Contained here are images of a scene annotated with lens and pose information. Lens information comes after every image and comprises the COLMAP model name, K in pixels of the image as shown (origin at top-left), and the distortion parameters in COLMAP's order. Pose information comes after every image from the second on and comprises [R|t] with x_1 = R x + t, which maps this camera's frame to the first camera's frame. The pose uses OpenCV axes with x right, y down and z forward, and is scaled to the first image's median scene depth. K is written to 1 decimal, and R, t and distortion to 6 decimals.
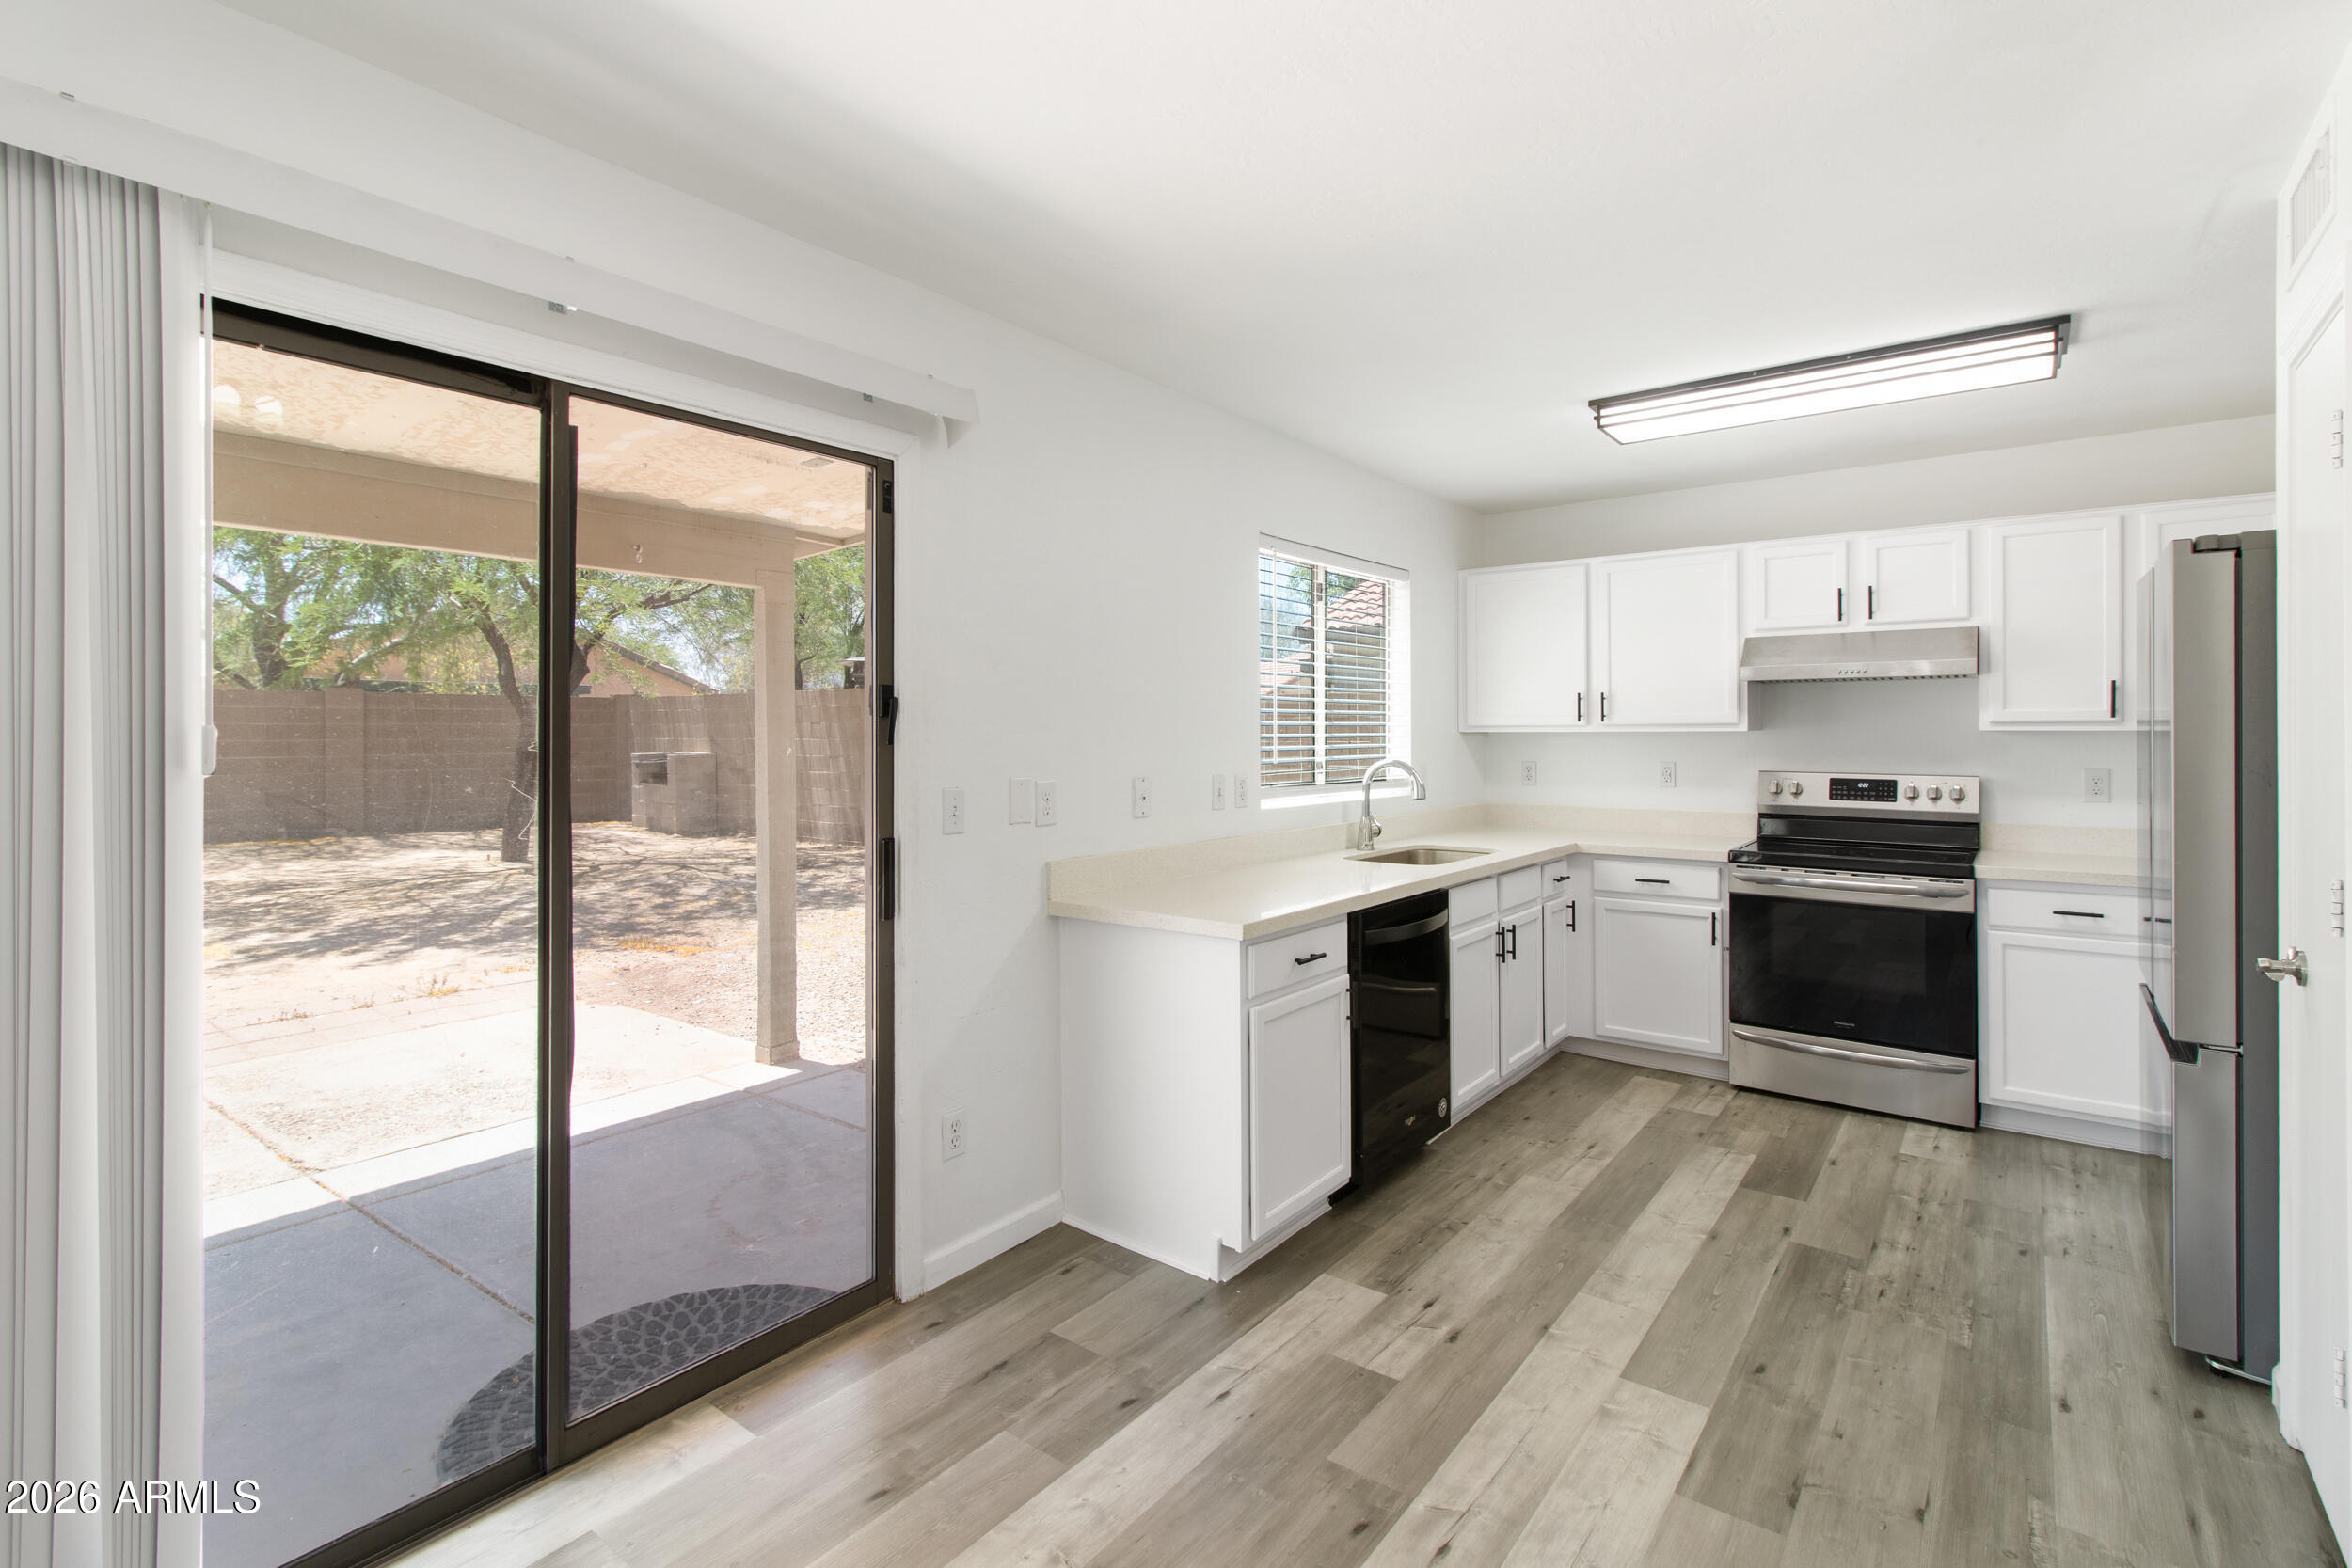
lens RADIAL K [[1096.0, 0, 1187.9], [0, 1096.0, 727.2], [0, 0, 1]] dist [0.008283, 0.000138]
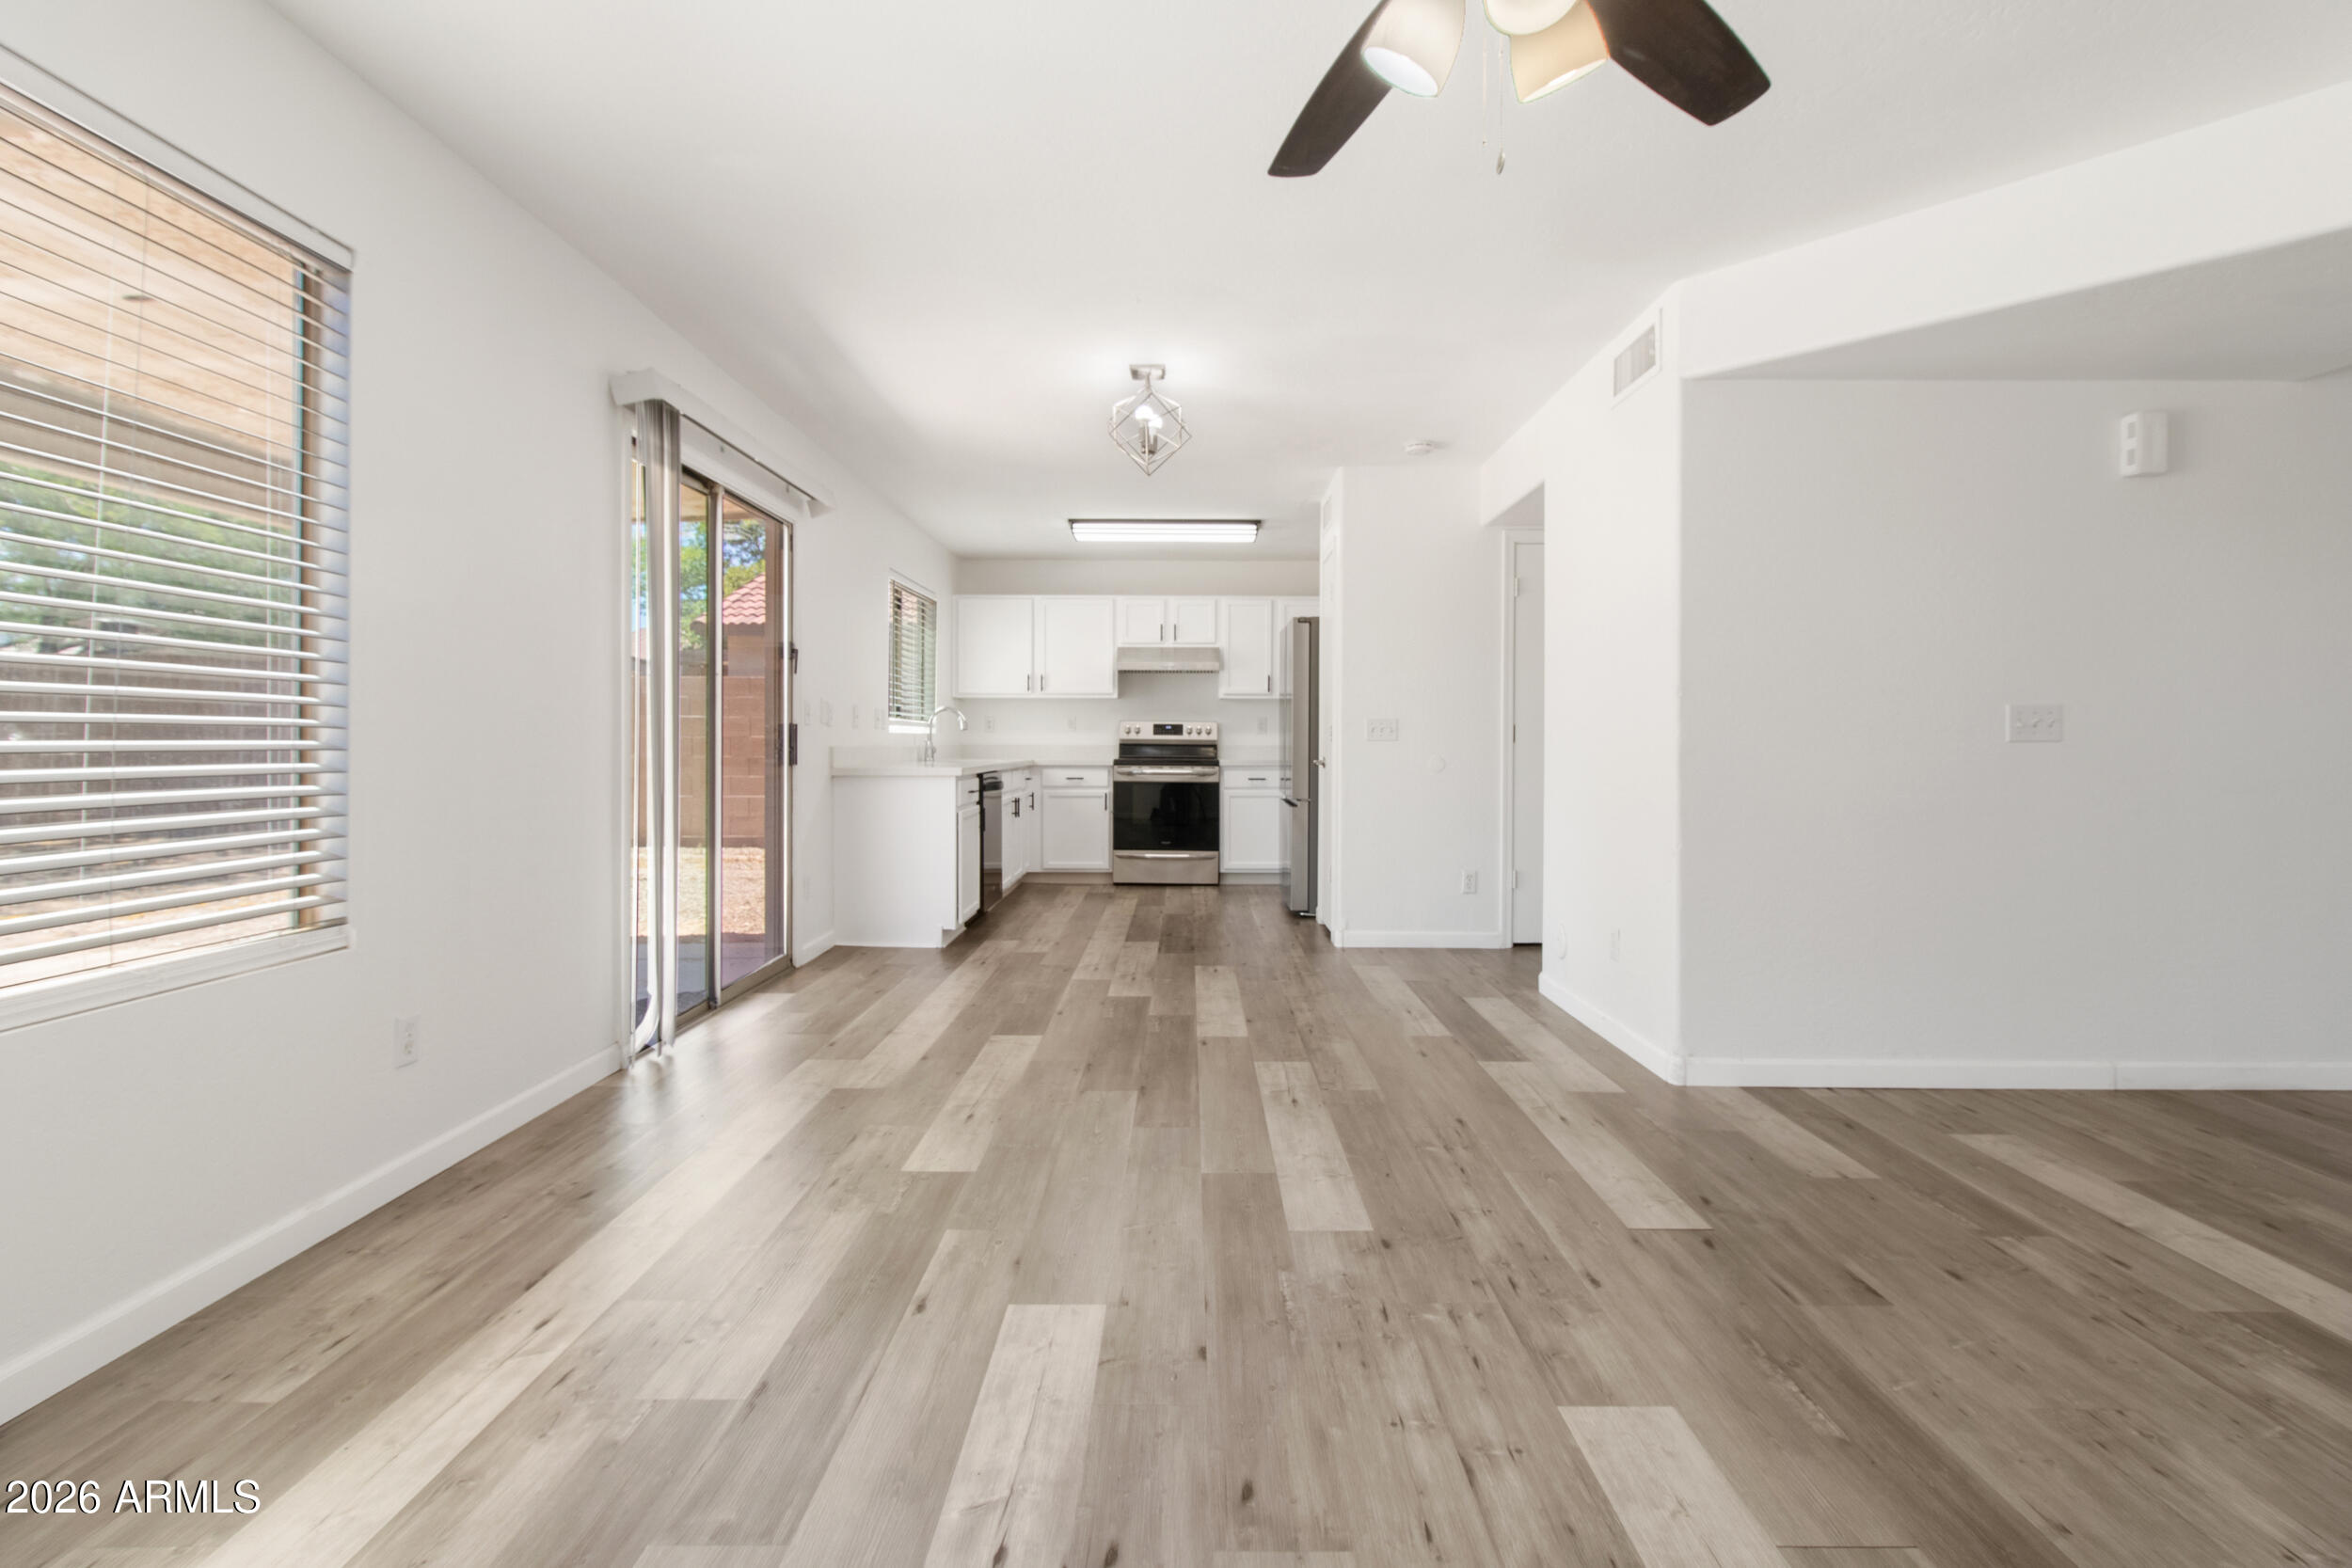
lens RADIAL K [[1096.0, 0, 1185.2], [0, 1096.0, 733.0], [0, 0, 1]] dist [0.008283, 0.000138]
pose [[0.796492, 0.009611, 0.604572, -0.558997], [-0.007777, 0.999954, -0.005651, 0.078738], [-0.604598, -0.000201, 0.796530, -0.584058]]
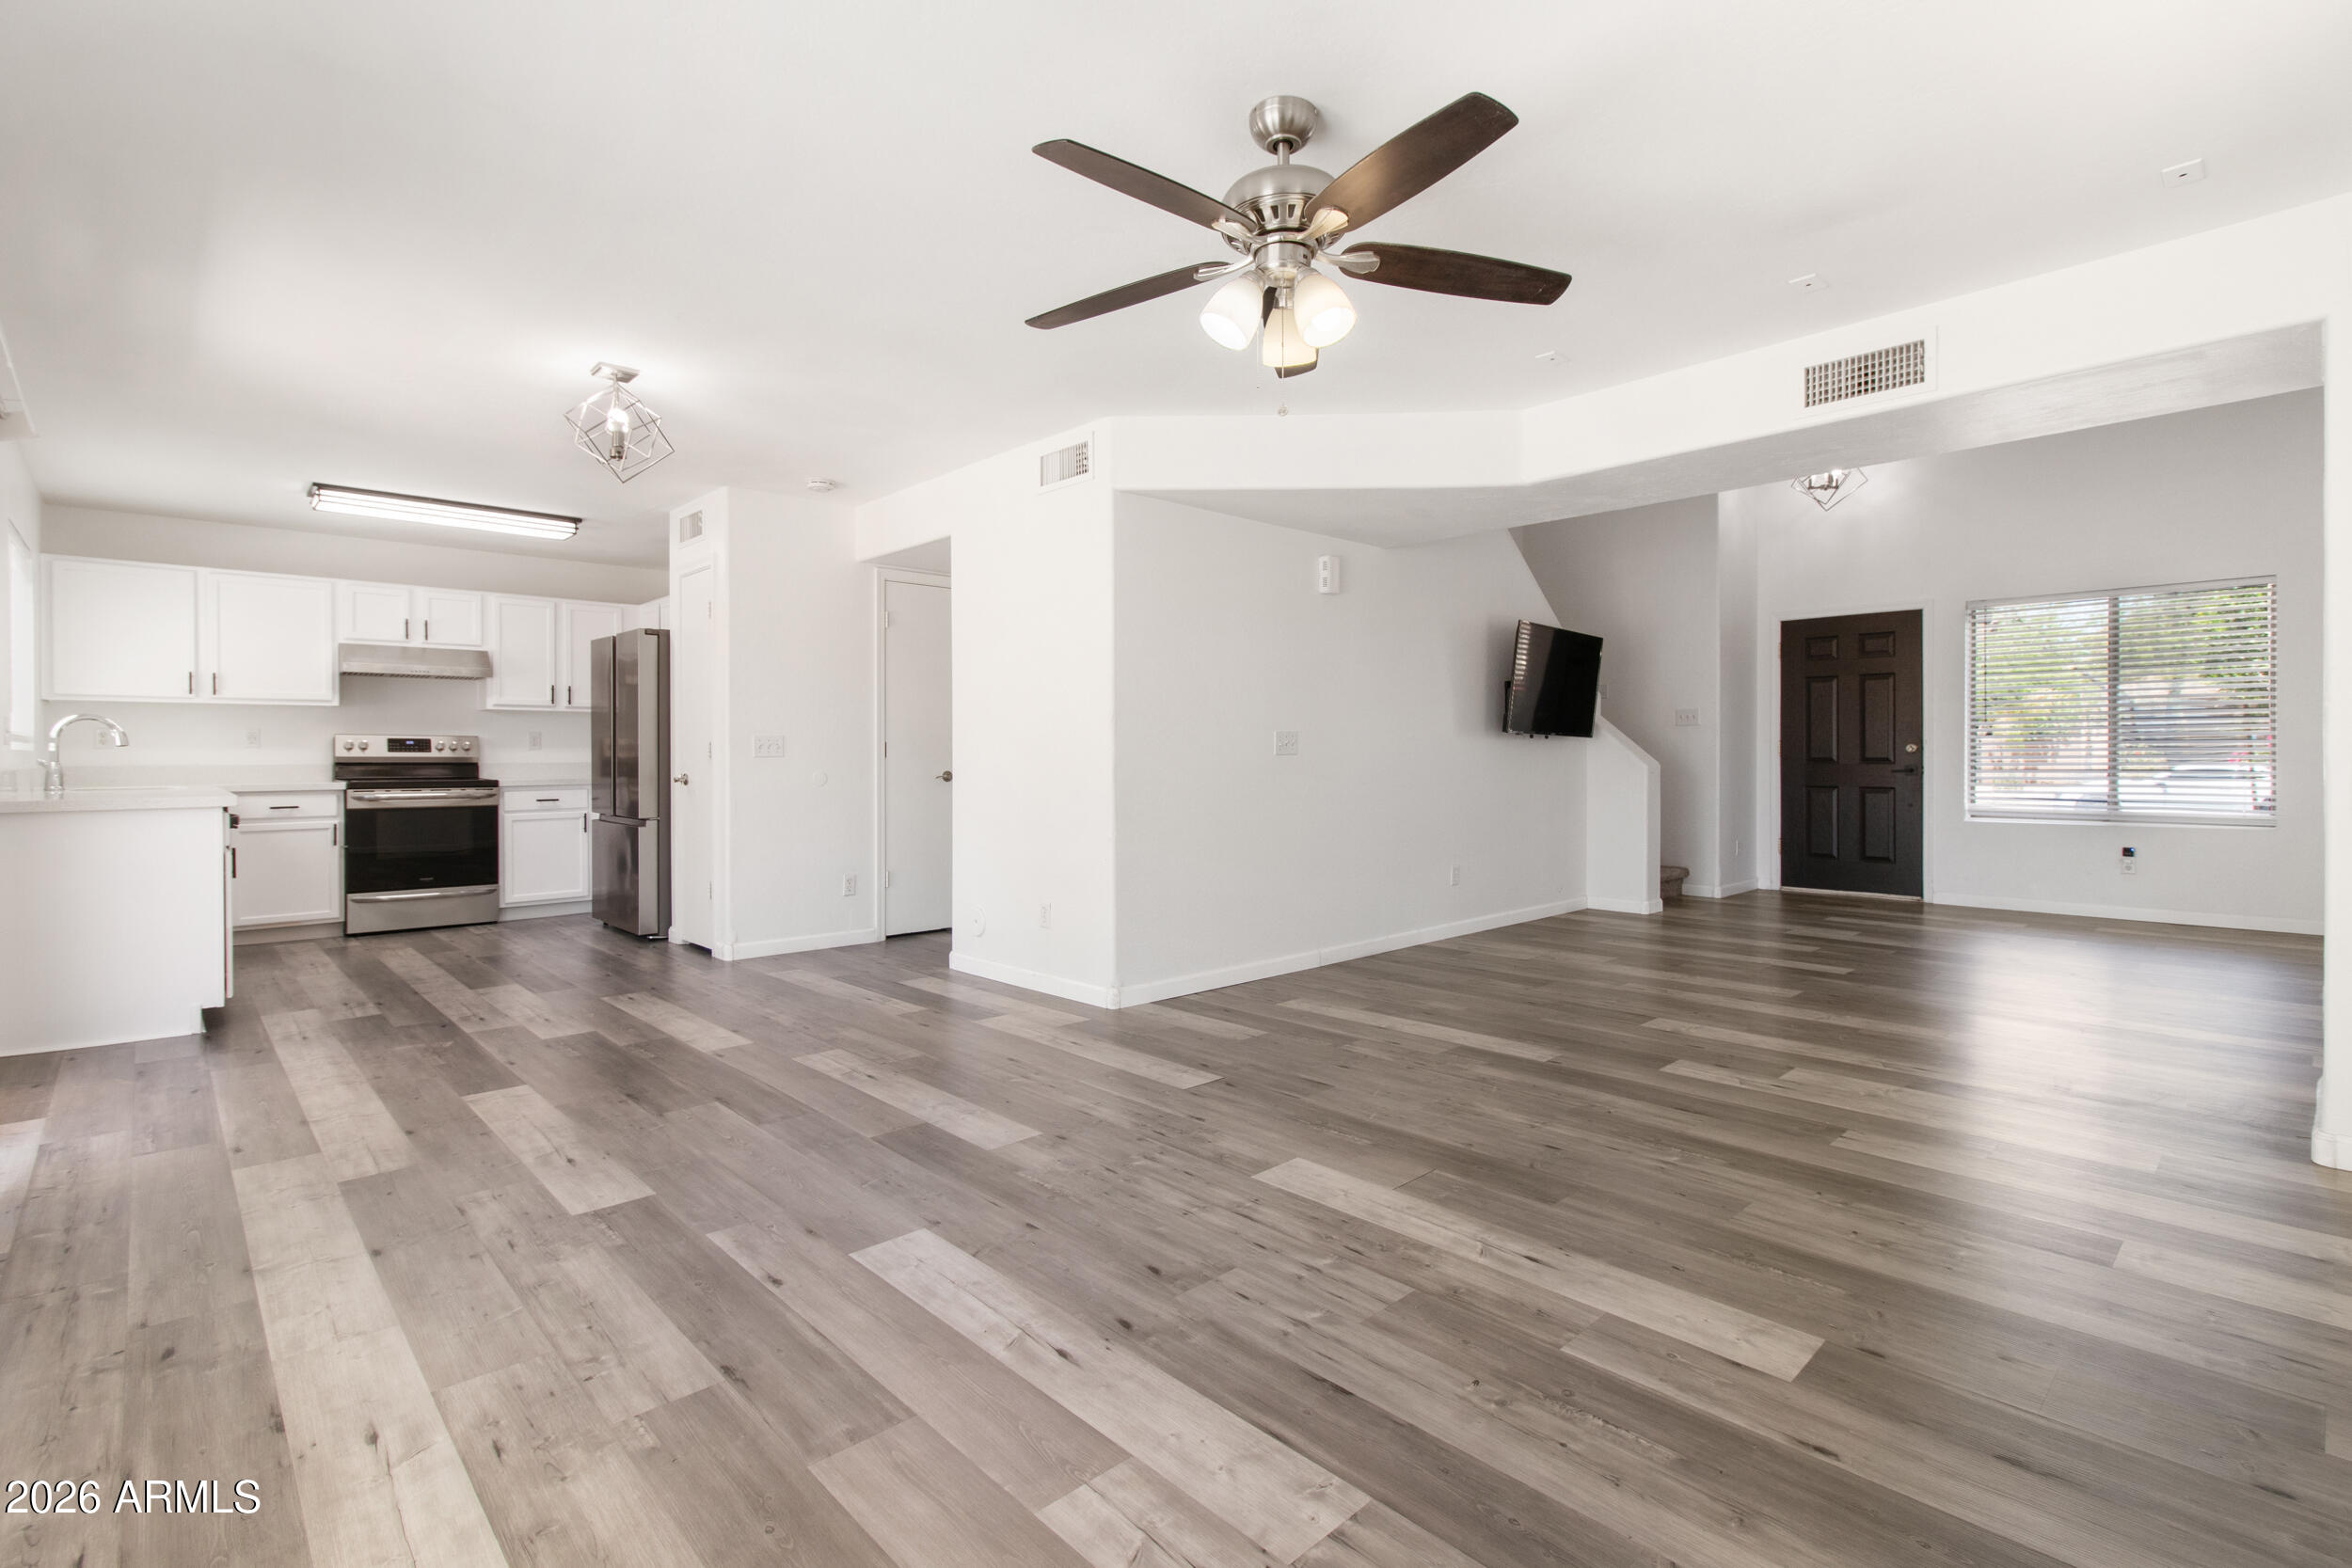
lens RADIAL K [[1096.0, 0, 1184.7], [0, 1096.0, 748.2], [0, 0, 1]] dist [0.008283, 0.000138]
pose [[0.159582, 0.007618, 0.987155, -0.852348], [-0.000913, 0.999971, -0.007570, 0.077665], [-0.987184, 0.000307, 0.159584, -0.403625]]
